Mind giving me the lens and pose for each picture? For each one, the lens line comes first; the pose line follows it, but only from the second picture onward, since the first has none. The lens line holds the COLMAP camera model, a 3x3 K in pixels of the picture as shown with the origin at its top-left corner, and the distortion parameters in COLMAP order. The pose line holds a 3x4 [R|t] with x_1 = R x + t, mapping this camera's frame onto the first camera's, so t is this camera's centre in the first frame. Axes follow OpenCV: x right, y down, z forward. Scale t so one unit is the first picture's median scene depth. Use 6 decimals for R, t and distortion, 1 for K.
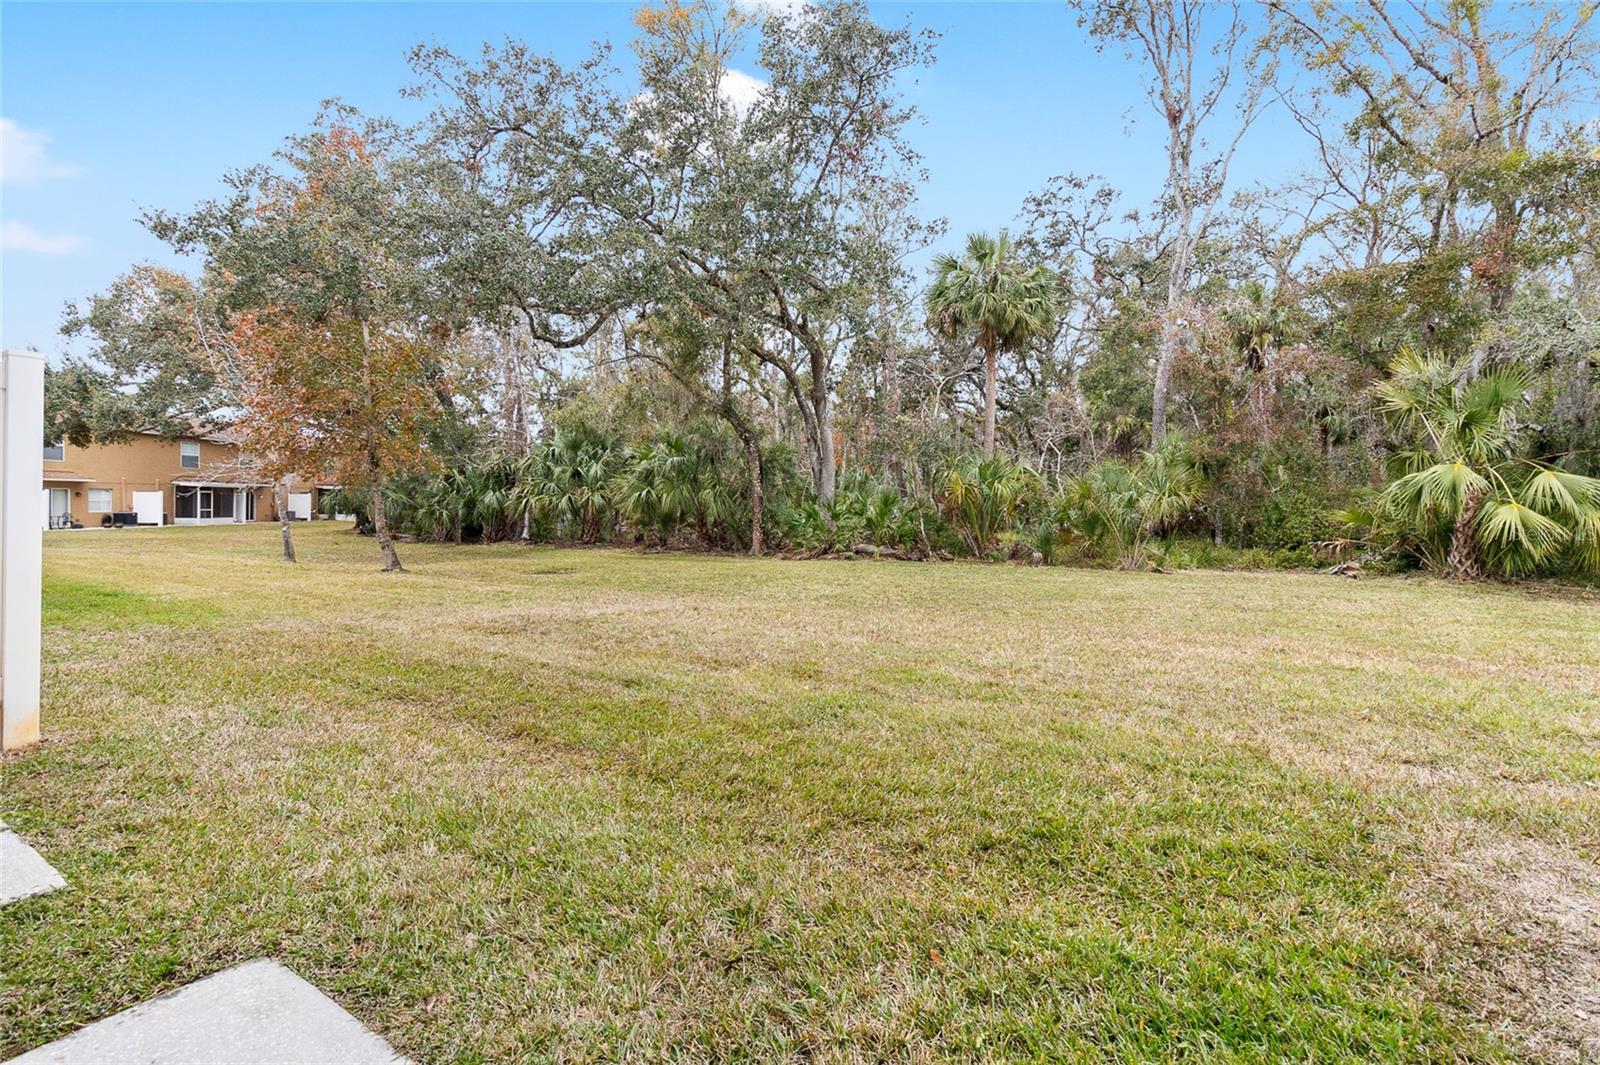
lens RADIAL K [[735.4, 0, 818.2], [0, 735.4, 496.7], [0, 0, 1]] dist [0.008562, -0.001913]
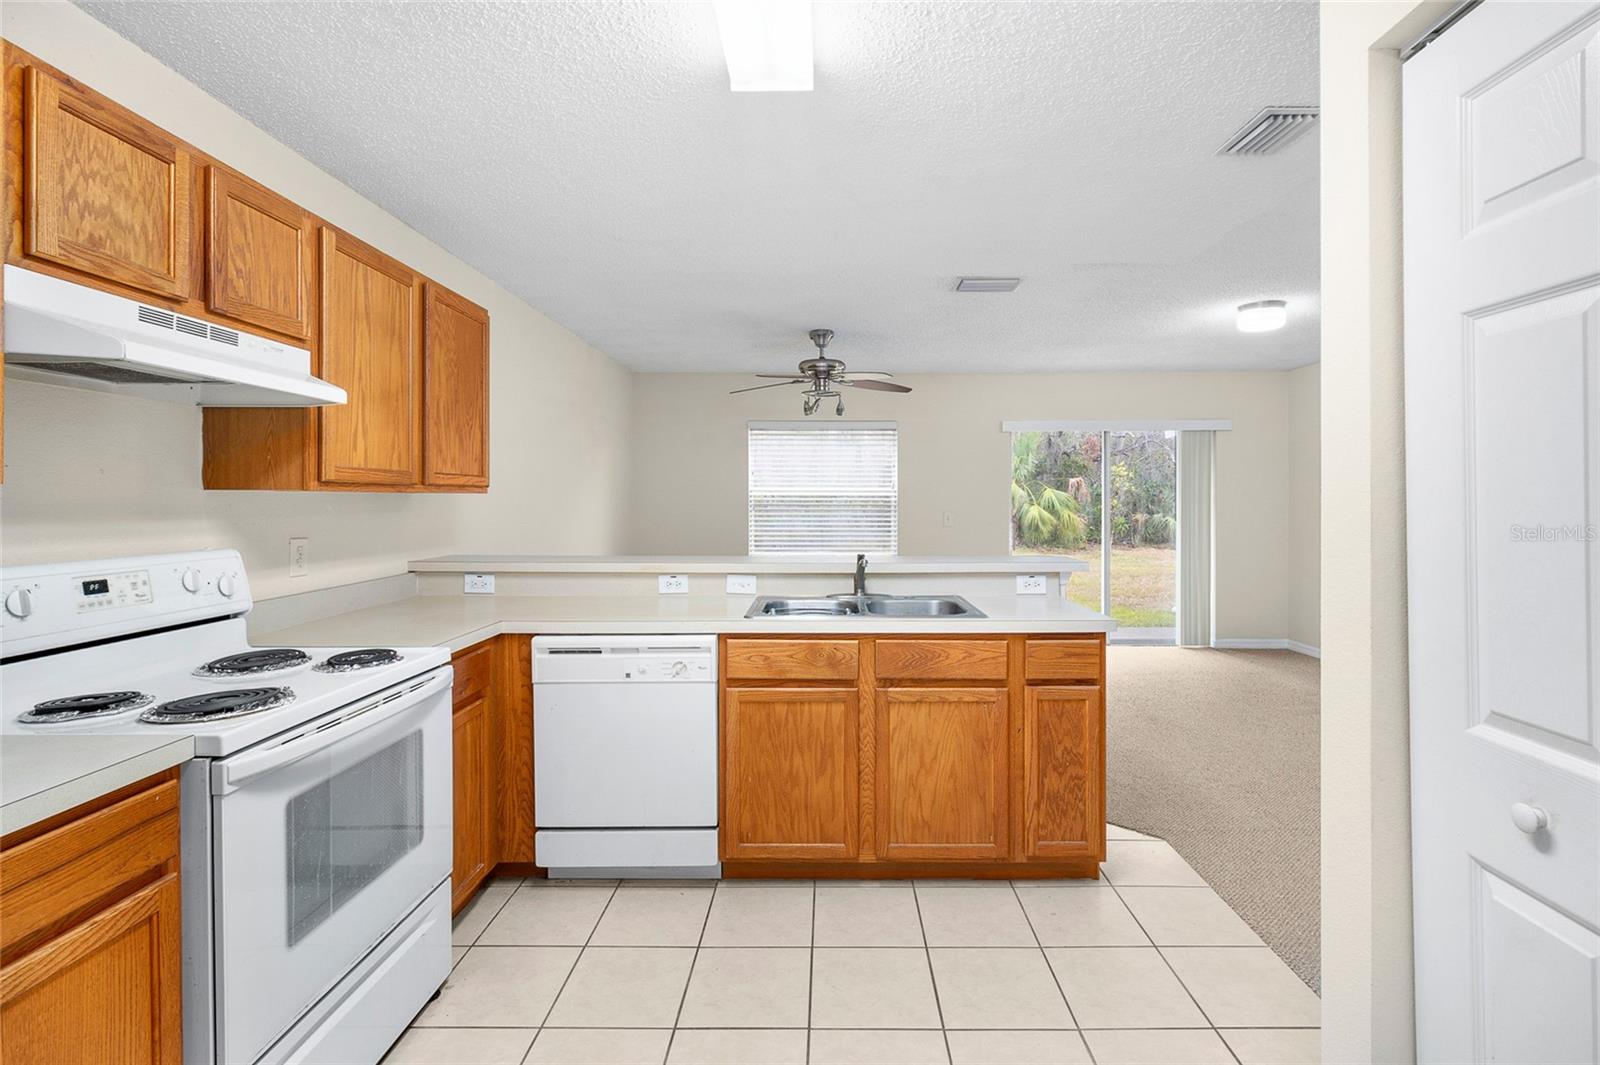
lens RADIAL K [[736.8, 0, 831.6], [0, 736.8, 499.3], [0, 0, 1]] dist [-0.000435, 0.000276]
pose [[0.848719, -0.001940, 0.528840, -0.330041], [-0.000240, 0.999992, 0.004054, -0.009077], [-0.528844, -0.003568, 0.848712, -0.215710]]
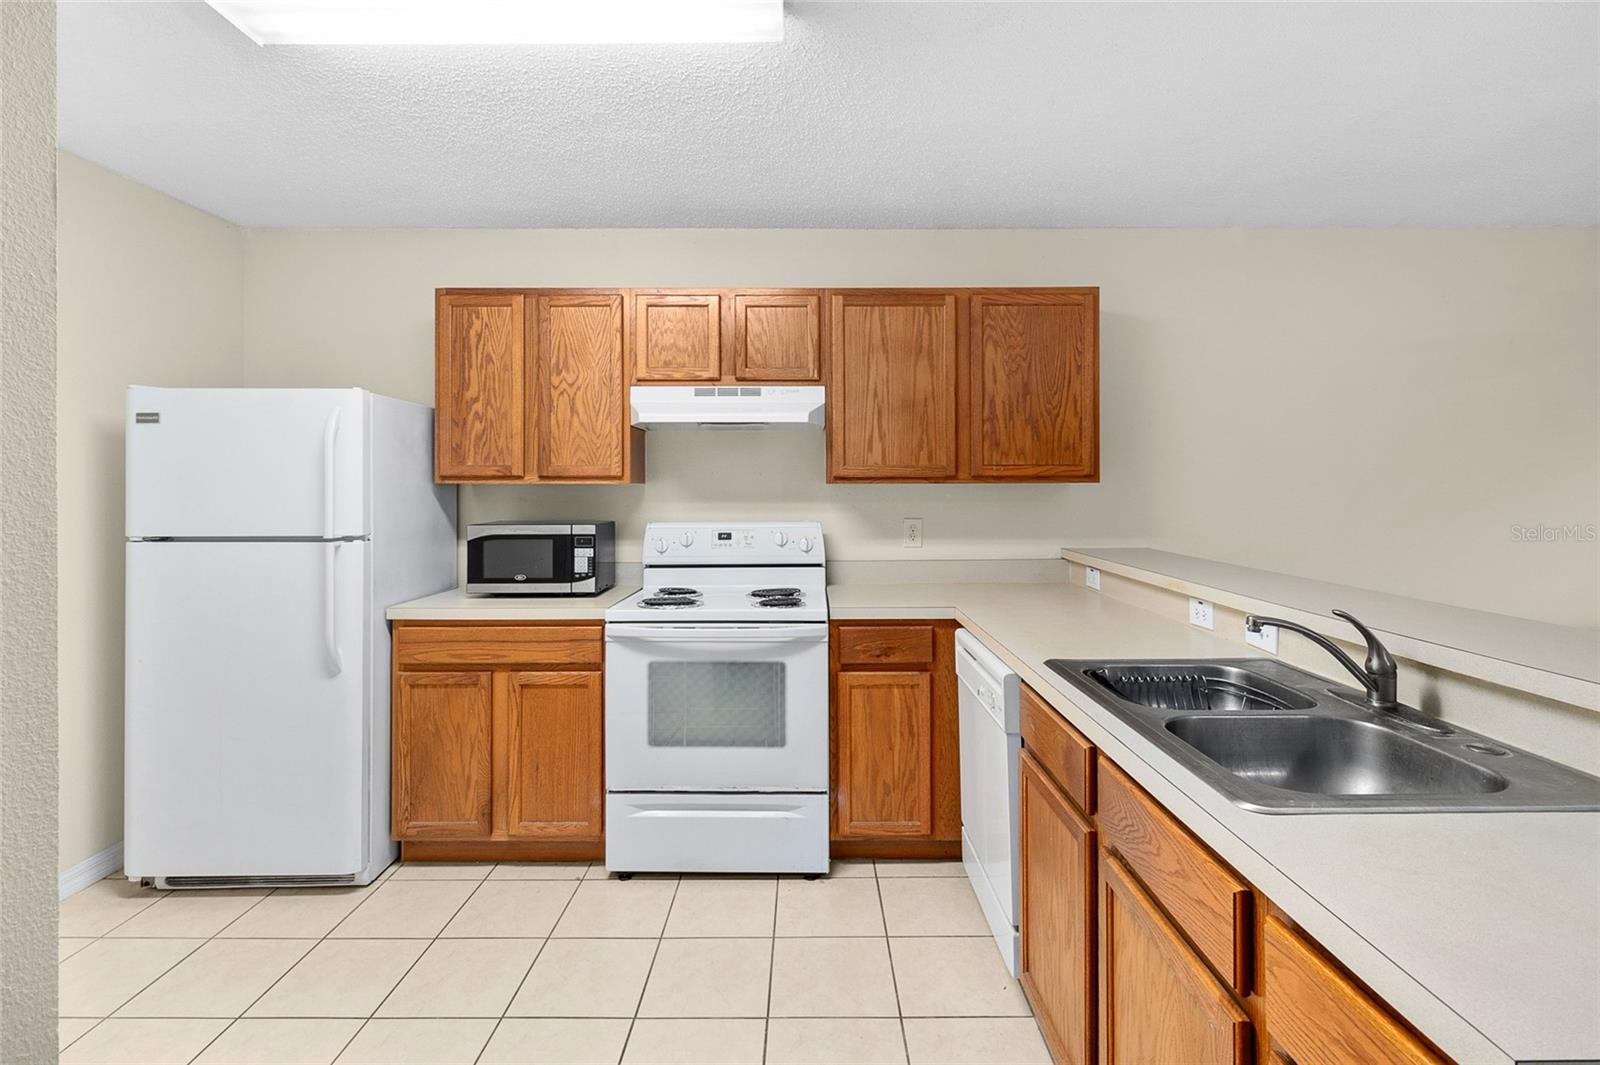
lens RADIAL K [[736.8, 0, 807.7], [0, 736.8, 488.4], [0, 0, 1]] dist [-0.000435, 0.000276]
pose [[0.527219, 0.000368, -0.849729, -0.226980], [0.007105, 0.999963, 0.004841, -0.009633], [0.849700, -0.008590, 0.527197, -0.174987]]
